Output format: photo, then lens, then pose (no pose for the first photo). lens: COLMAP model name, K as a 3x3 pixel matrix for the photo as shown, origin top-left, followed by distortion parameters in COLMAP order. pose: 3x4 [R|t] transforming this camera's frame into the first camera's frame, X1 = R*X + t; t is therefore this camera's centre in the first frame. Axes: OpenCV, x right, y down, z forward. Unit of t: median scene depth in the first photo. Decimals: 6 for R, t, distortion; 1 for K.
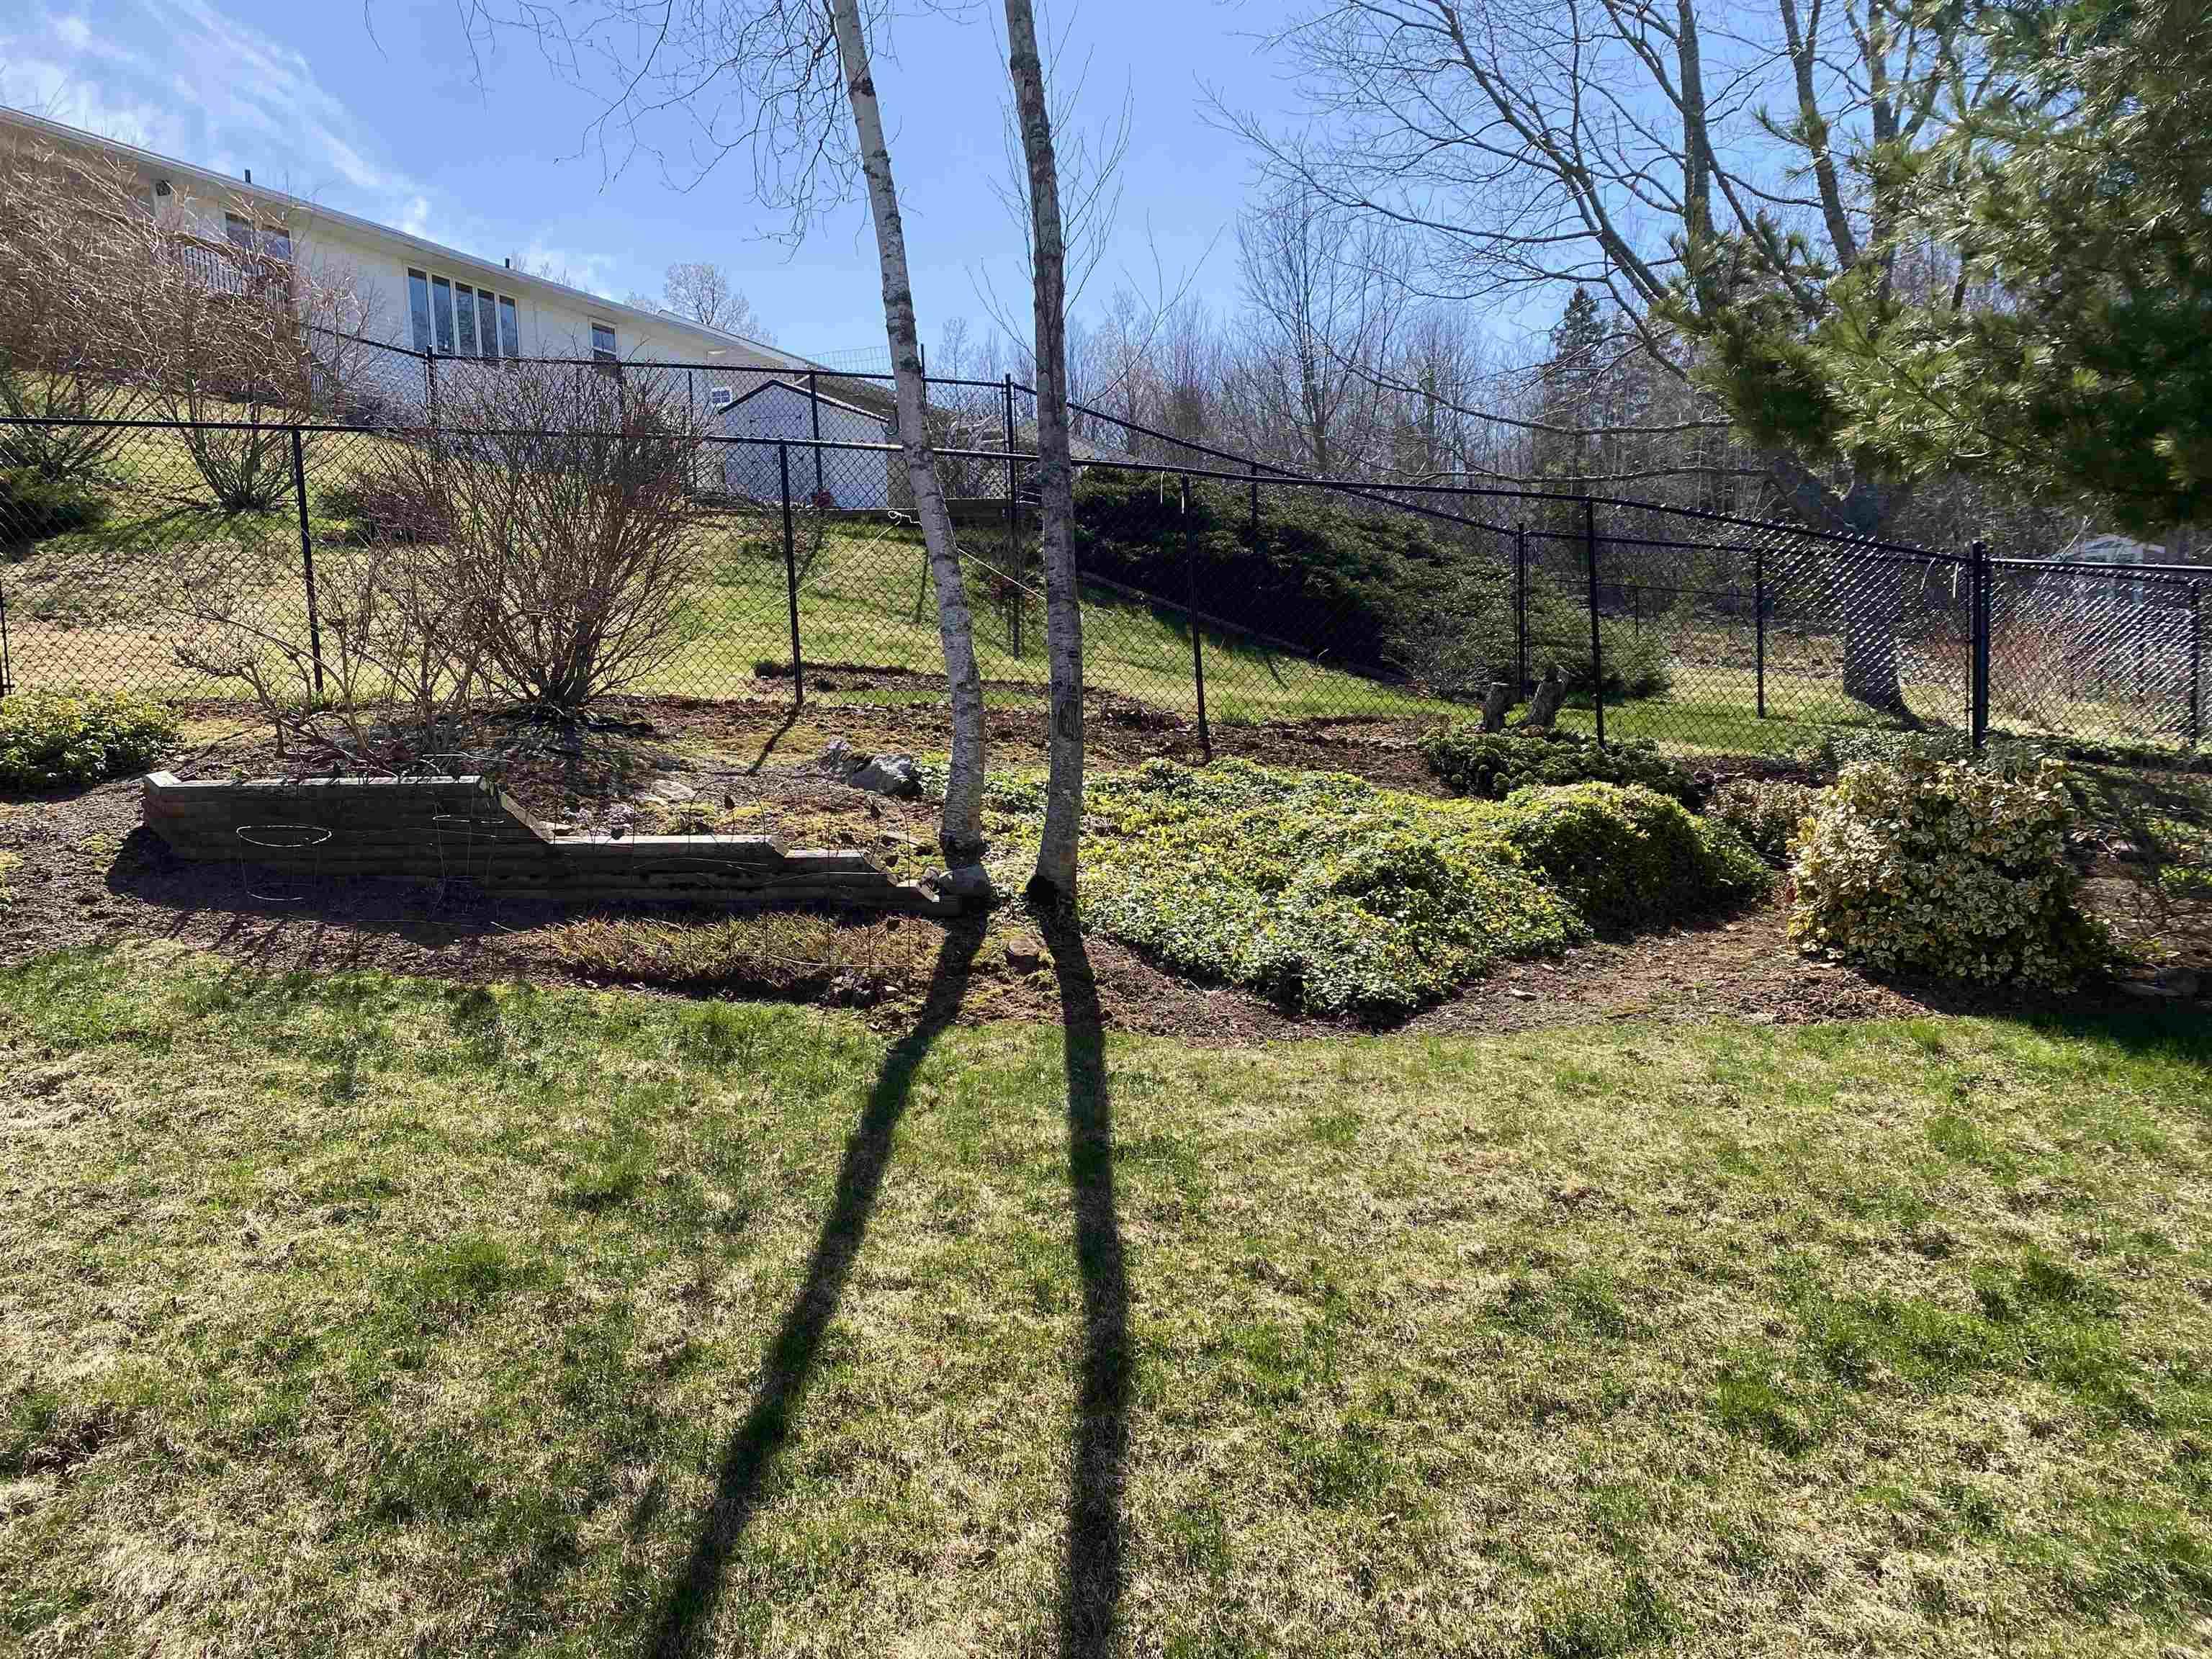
lens RADIAL K [[1658.3, 0, 1129.6], [0, 1658.3, 817.0], [0, 0, 1]] dist [0.028231, -0.031377]
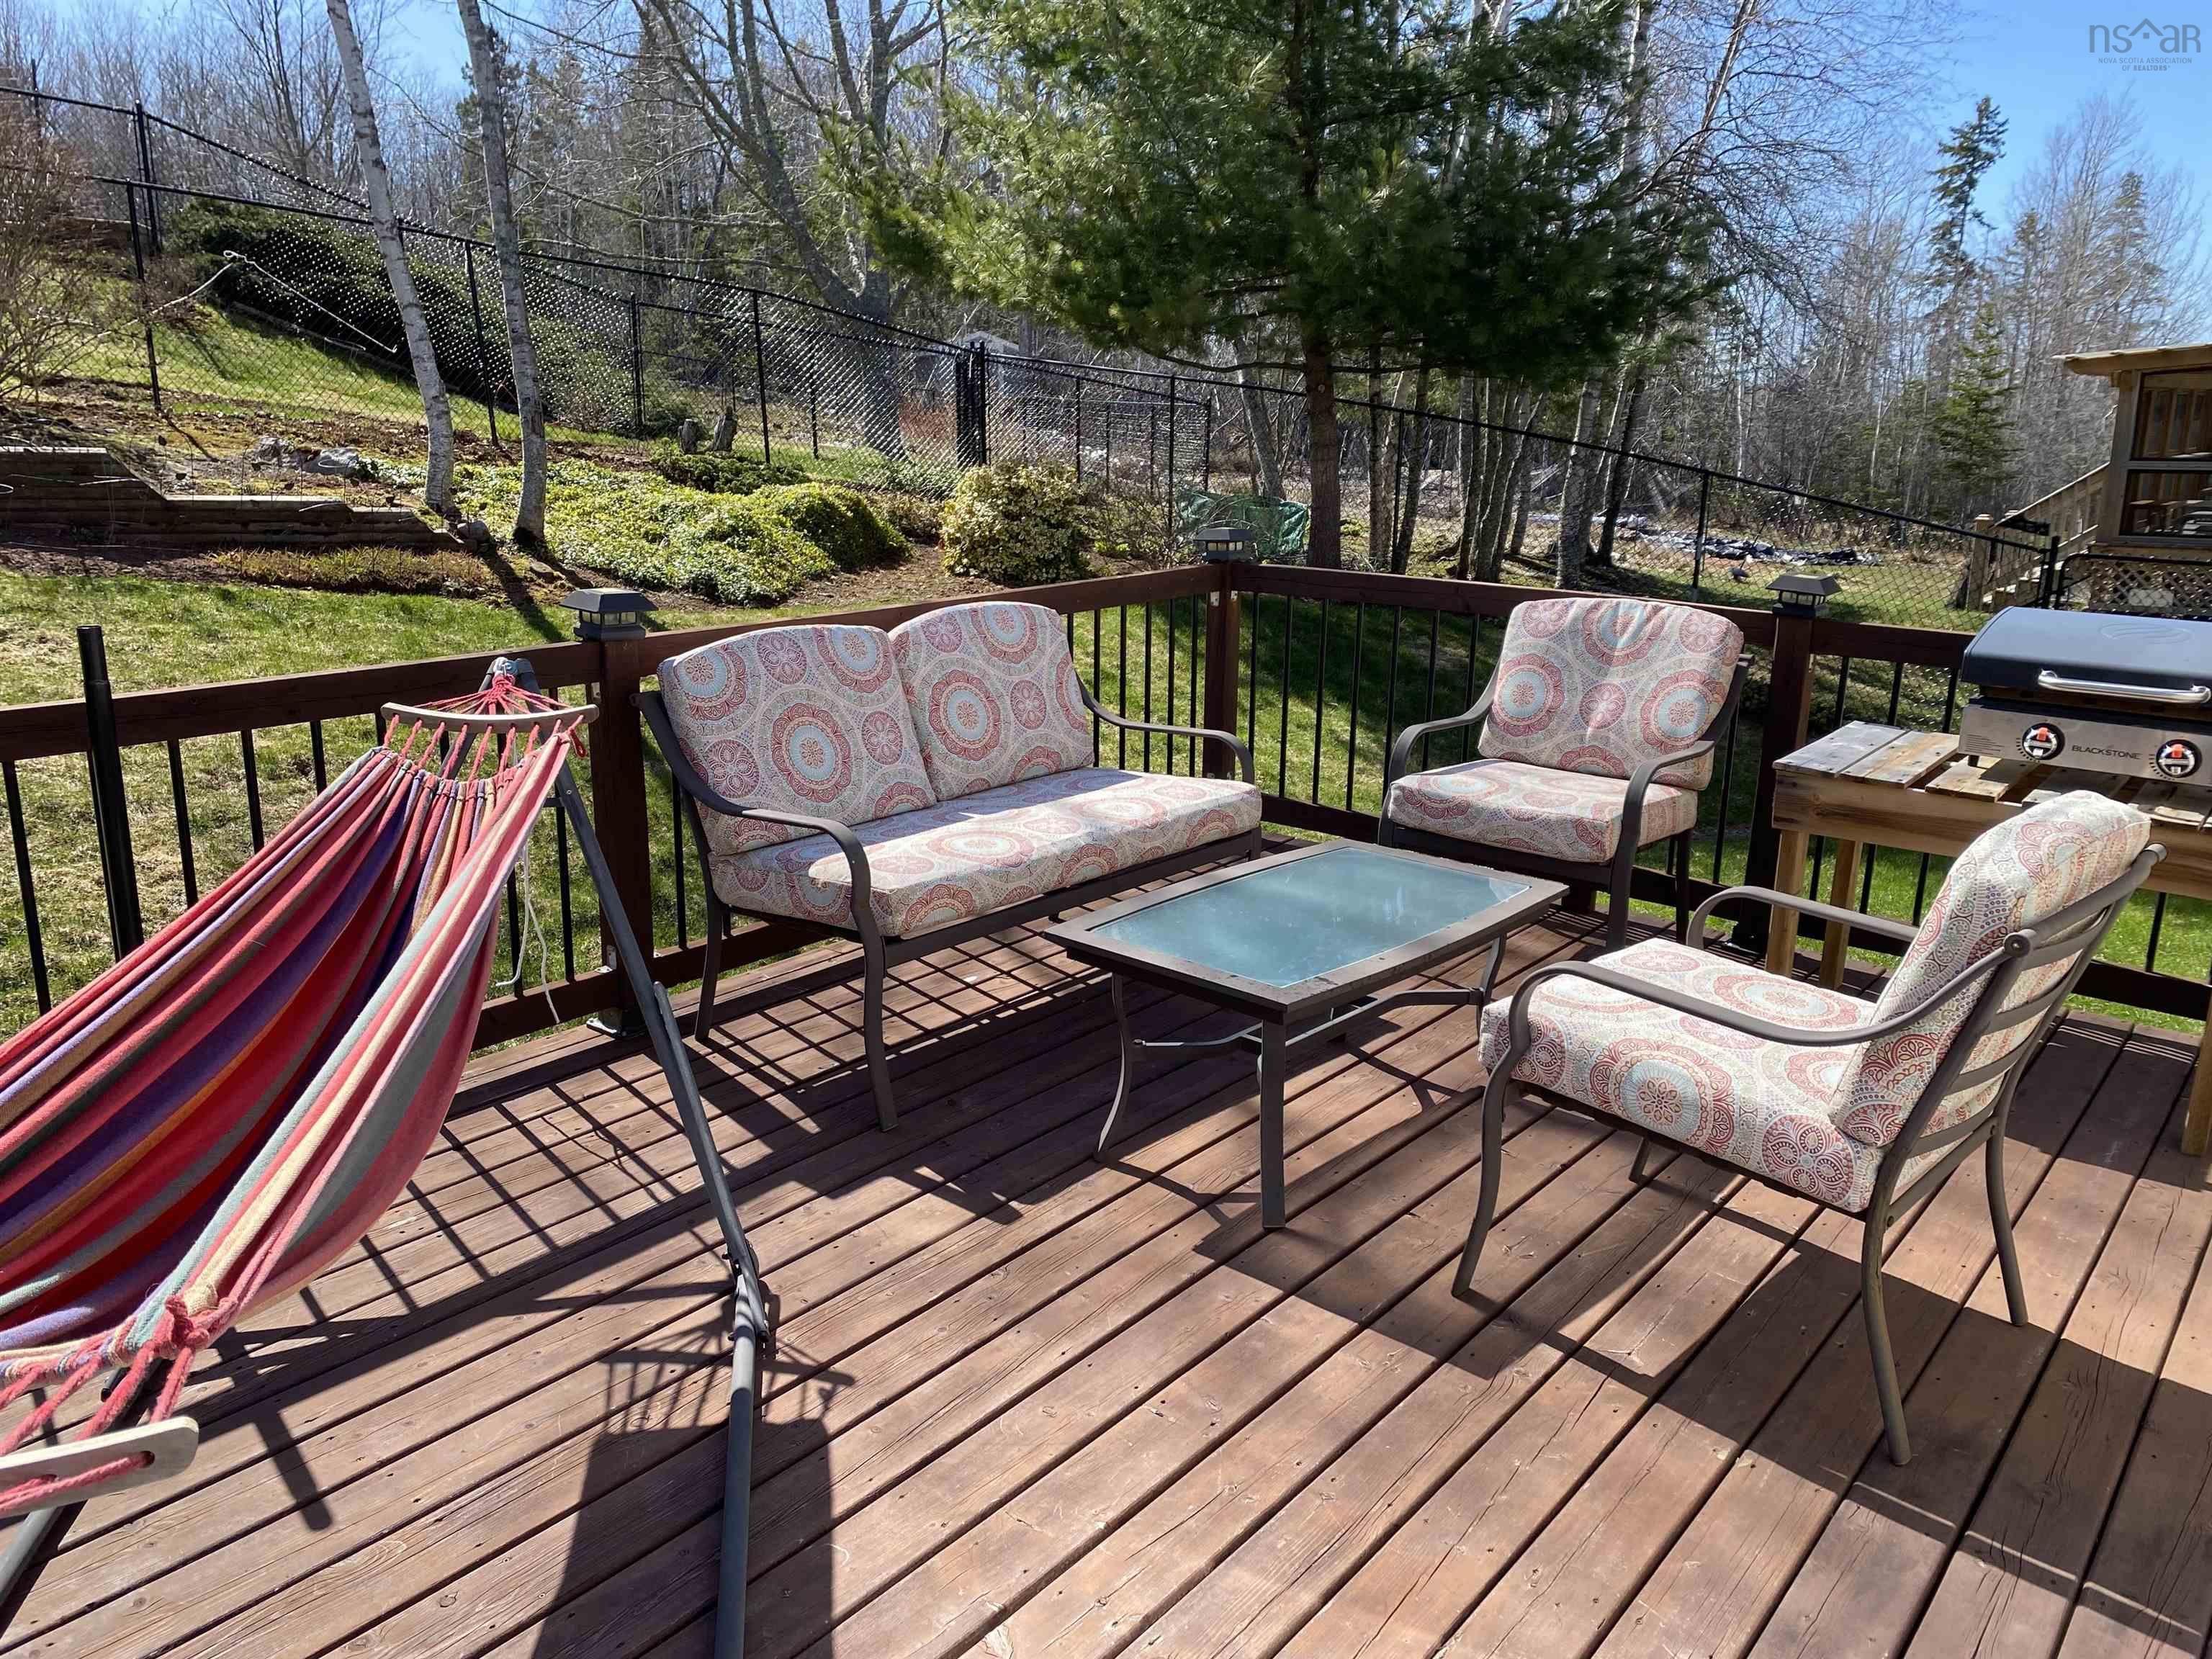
lens RADIAL K [[1658.3, 0, 1111.6], [0, 1658.3, 811.5], [0, 0, 1]] dist [0.028231, -0.031377]
pose [[0.811398, -0.093643, 0.576944, -0.909891], [0.015008, 0.990095, 0.139595, 0.152407], [-0.584302, -0.104609, 0.804766, -1.014241]]
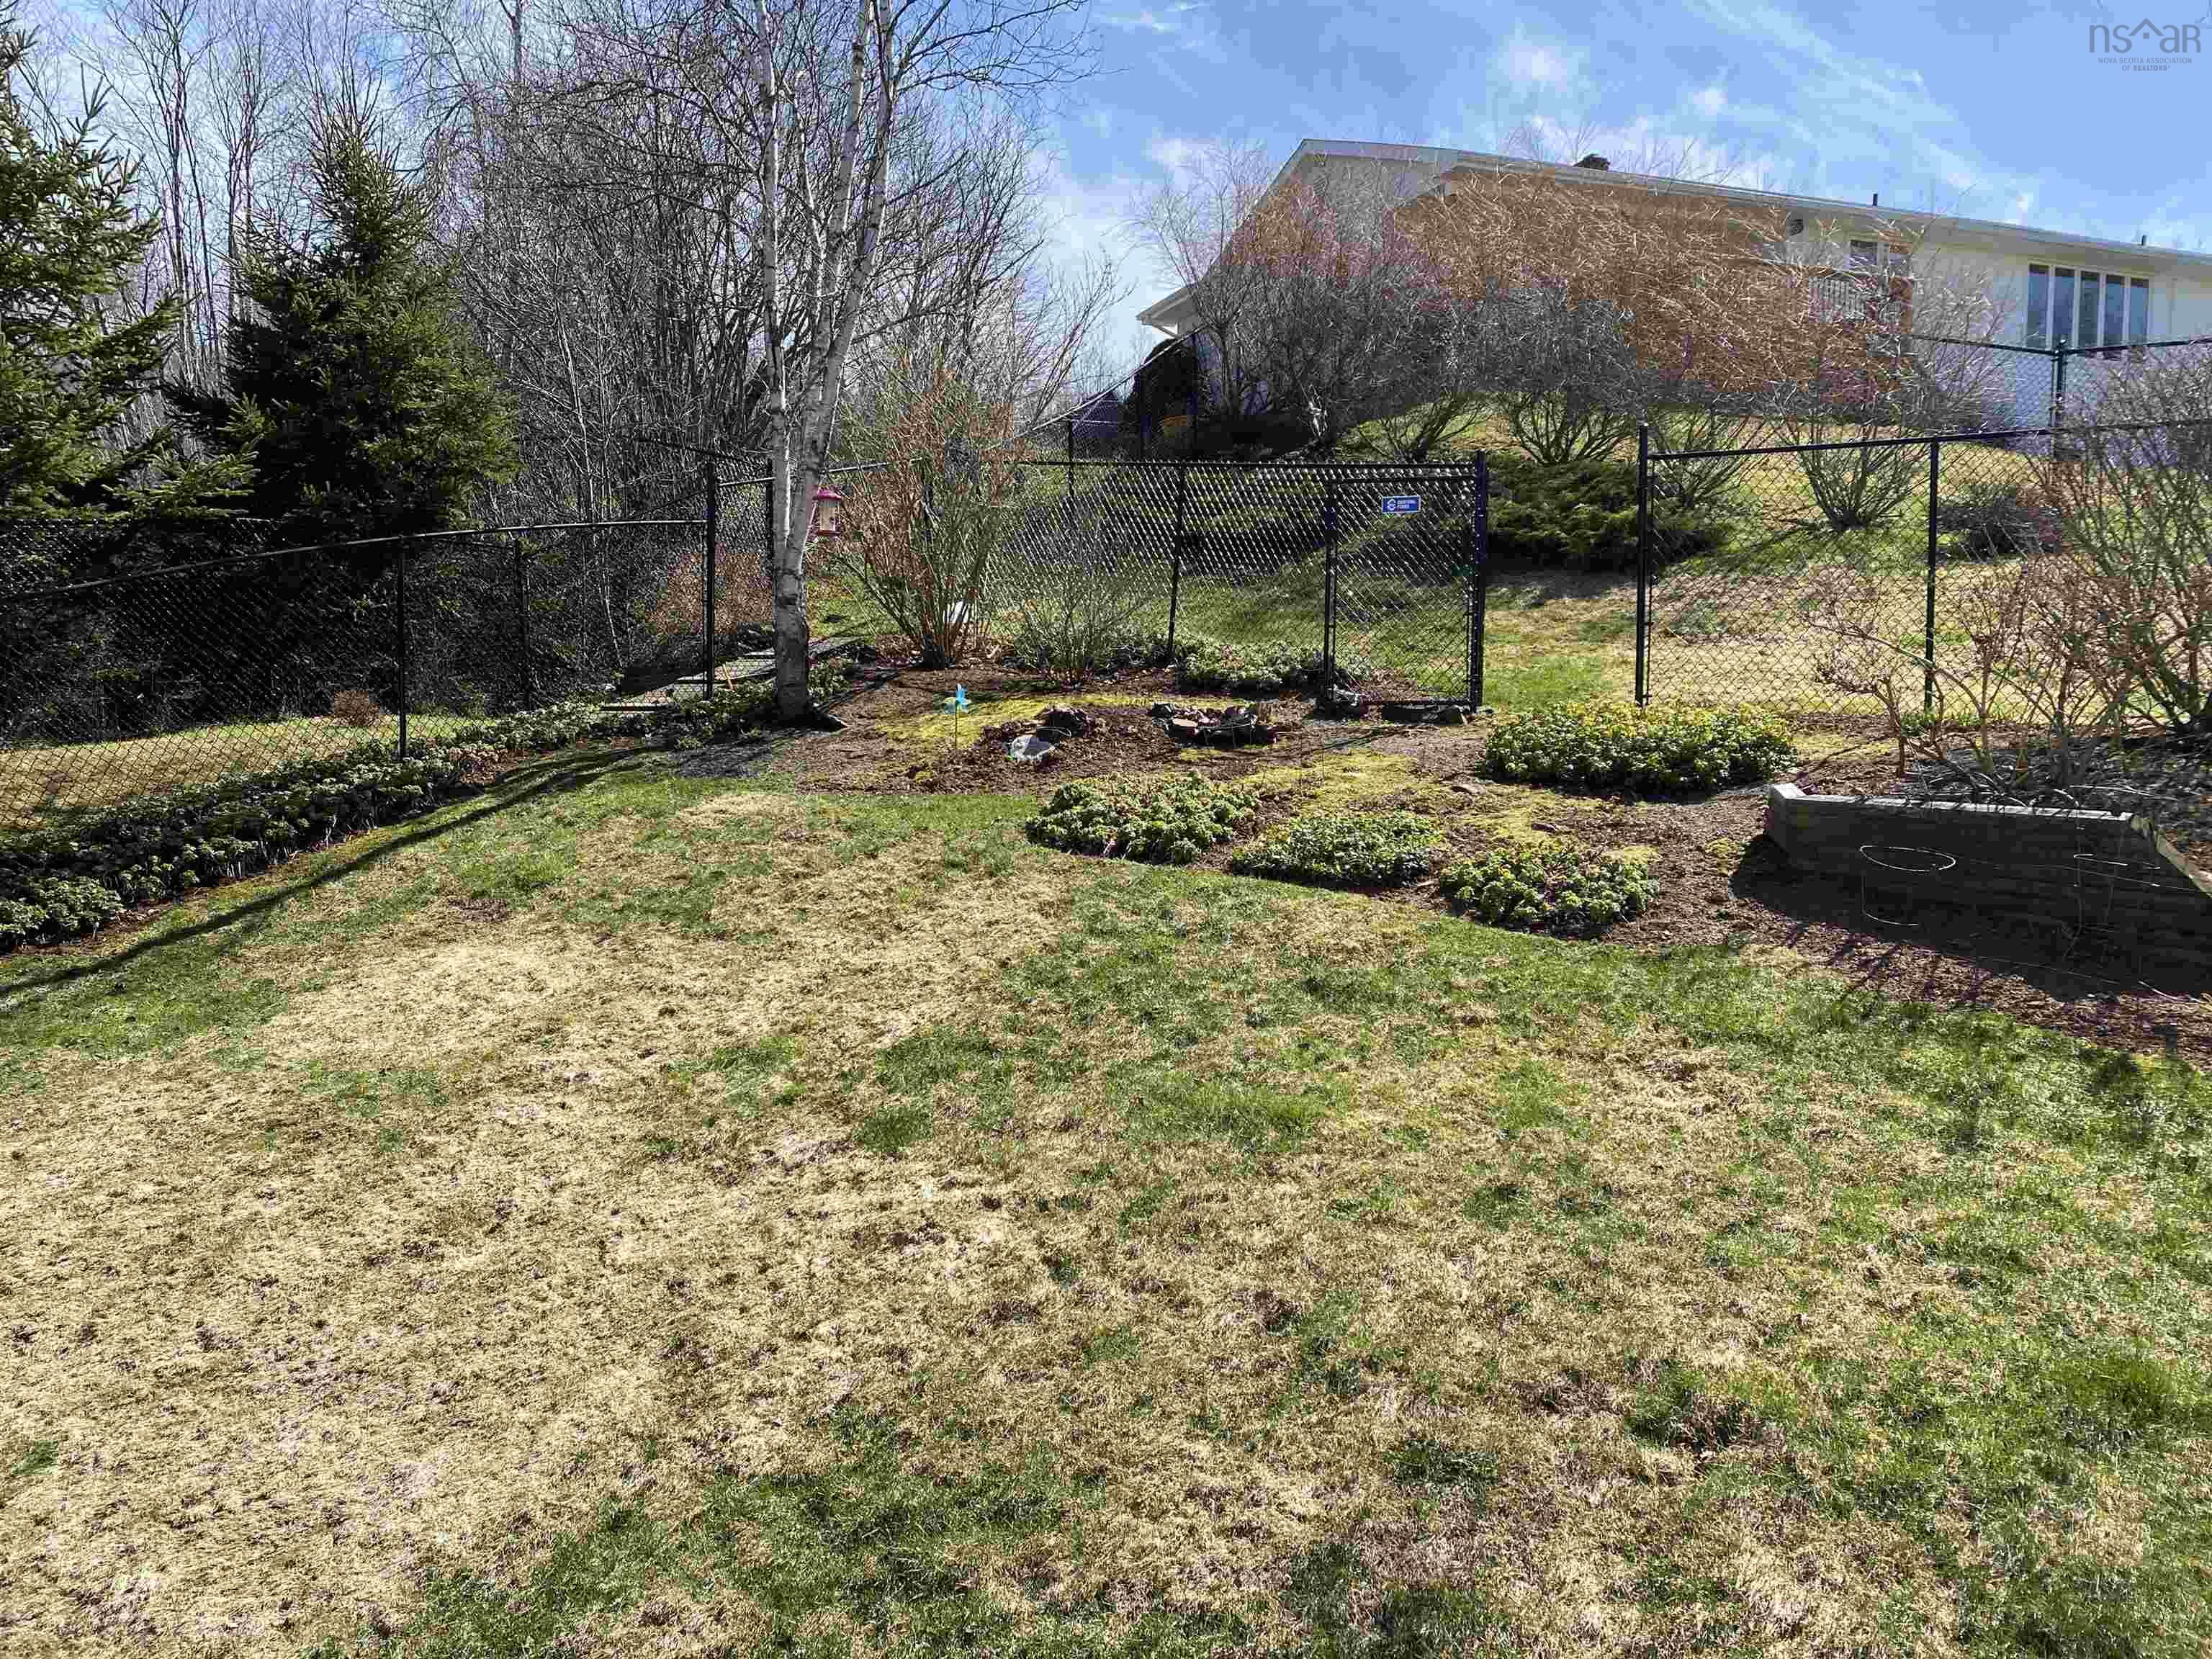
lens RADIAL K [[1658.3, 0, 1103.1], [0, 1658.3, 815.3], [0, 0, 1]] dist [0.028231, -0.031377]
pose [[0.639835, 0.083124, -0.764004, -0.043994], [-0.090256, 0.995381, 0.032711, -0.002321], [0.763194, 0.048026, 0.644382, 0.009525]]
